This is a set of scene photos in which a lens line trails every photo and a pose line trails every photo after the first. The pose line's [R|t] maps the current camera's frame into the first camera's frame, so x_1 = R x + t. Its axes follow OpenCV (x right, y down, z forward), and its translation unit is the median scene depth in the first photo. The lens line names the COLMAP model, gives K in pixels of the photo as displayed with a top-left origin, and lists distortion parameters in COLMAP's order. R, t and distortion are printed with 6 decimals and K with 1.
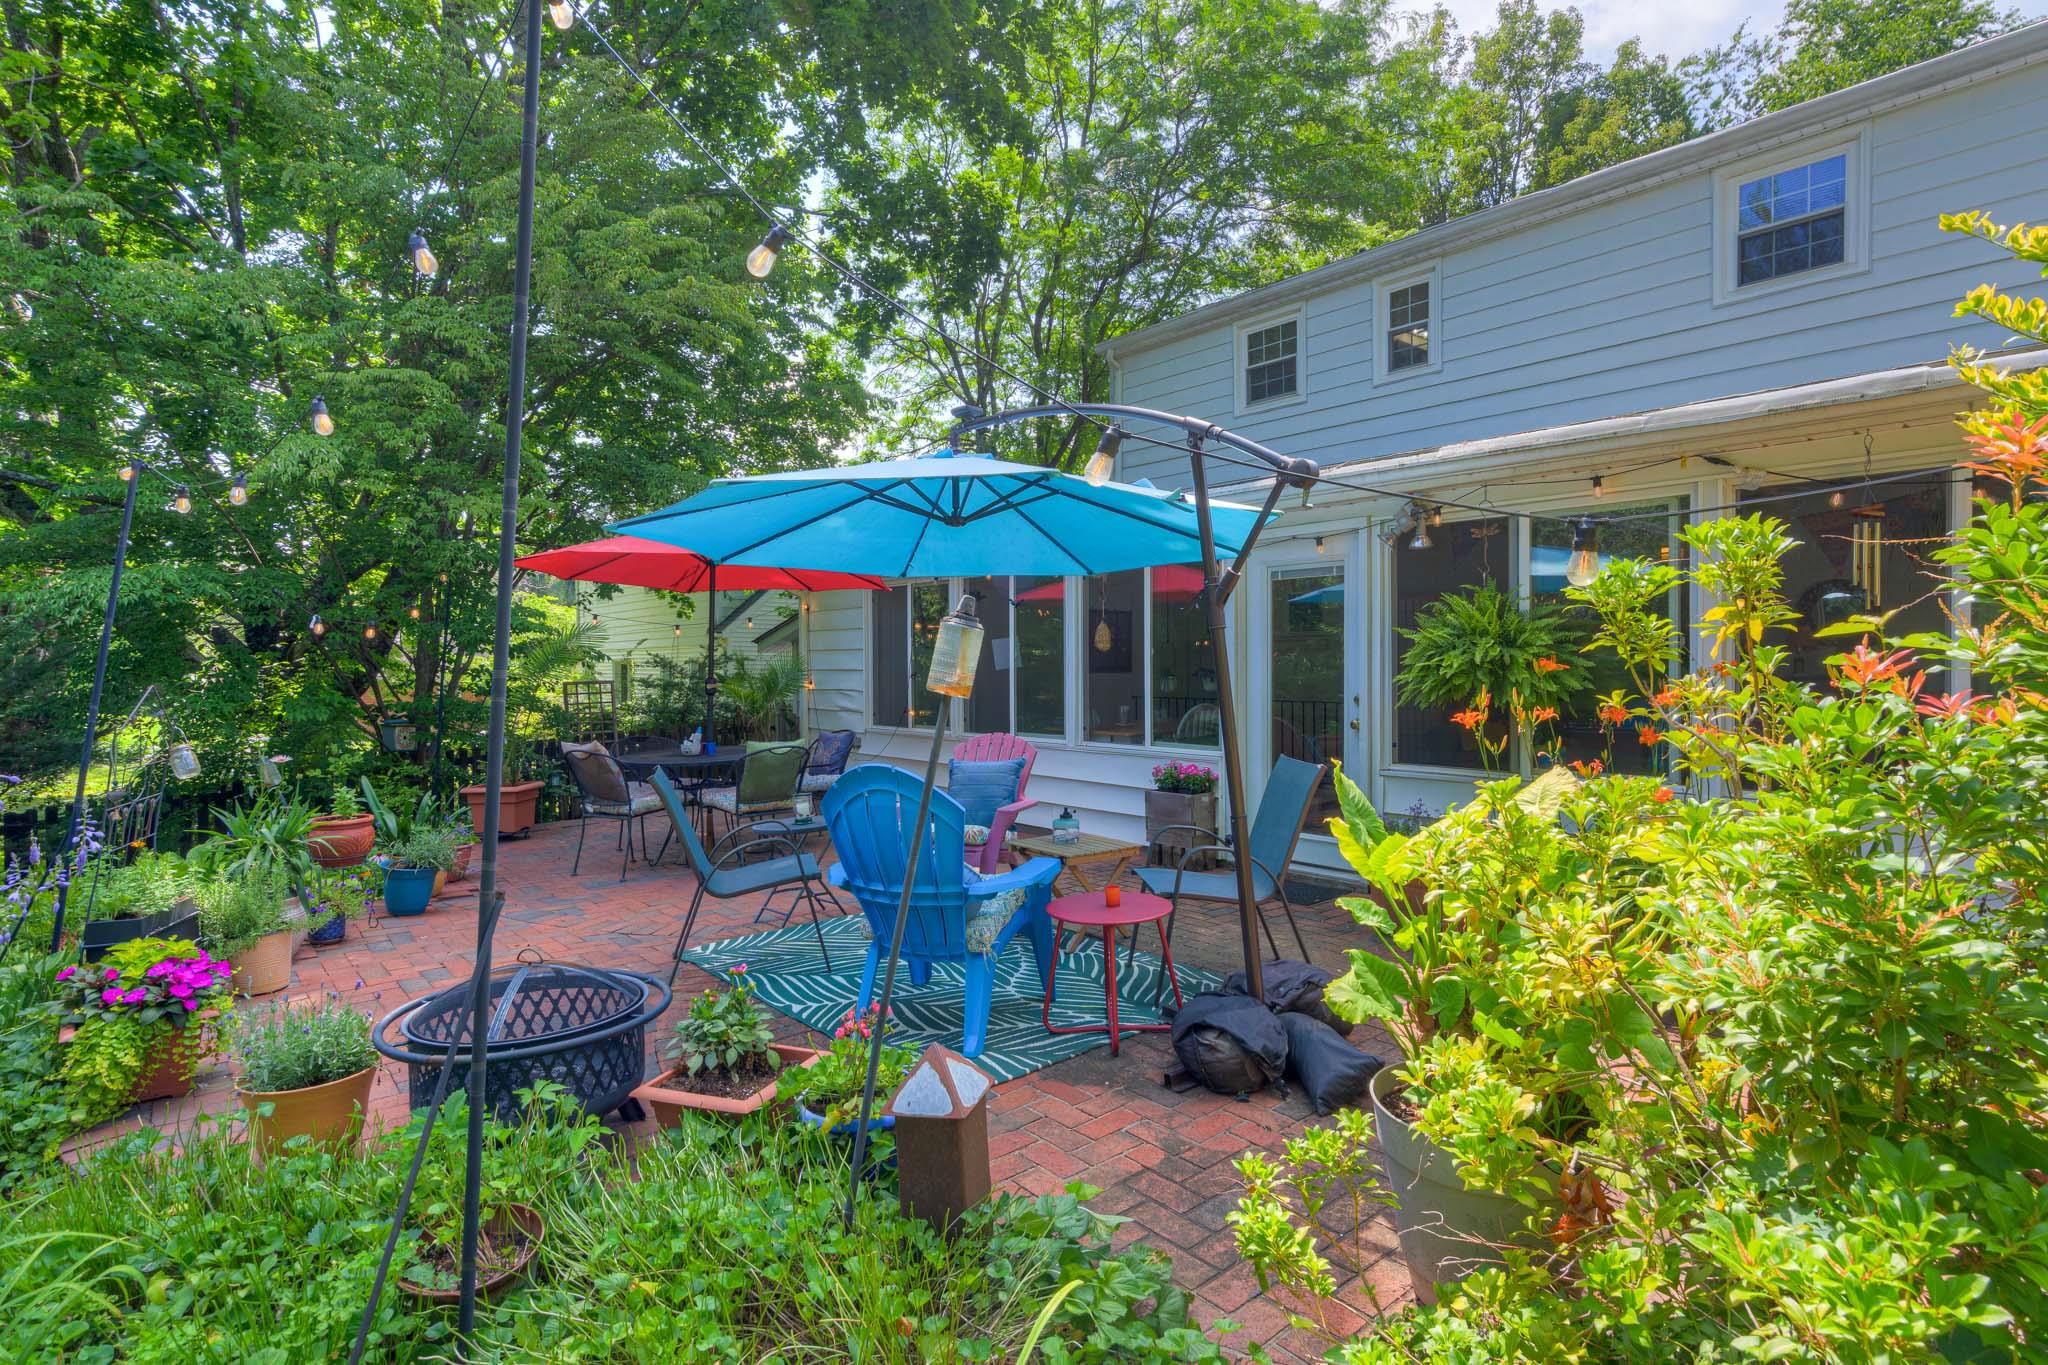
lens RADIAL K [[1019.4, 0, 1028.0], [0, 1019.4, 675.6], [0, 0, 1]] dist [0.000767, -0.000044]
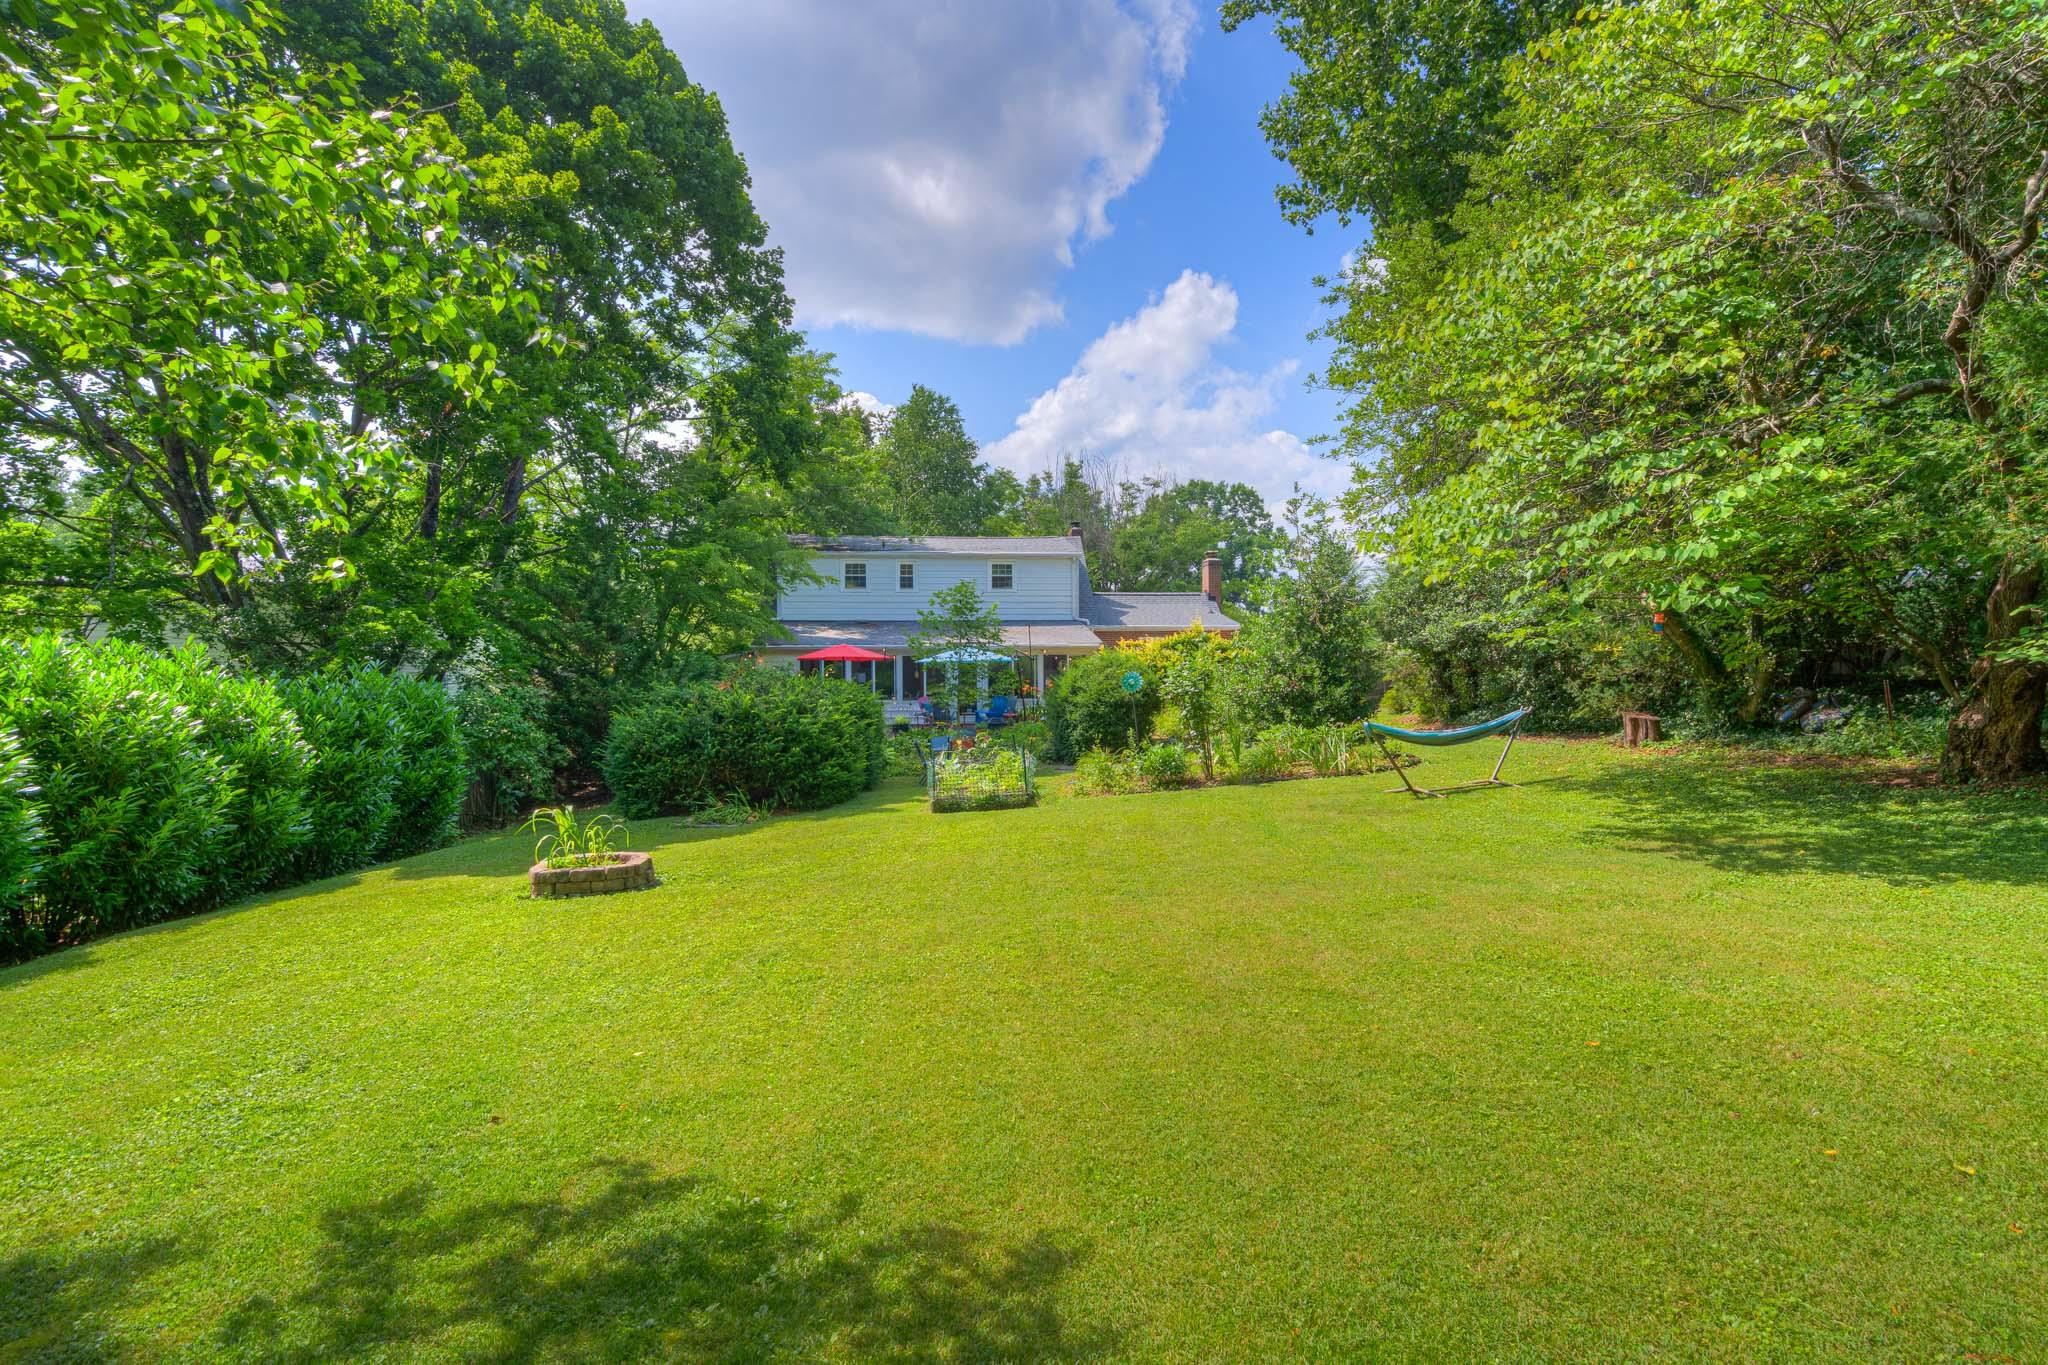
lens RADIAL K [[1042.4, 0, 1024.0], [0, 1042.4, 682.5], [0, 0, 1]] dist [-0.000269, -0.000055]
pose [[0.567867, -0.015892, 0.822967, -2.930554], [0.017511, 0.999821, 0.007224, -0.023481], [-0.822934, 0.010308, 0.568044, -1.631930]]
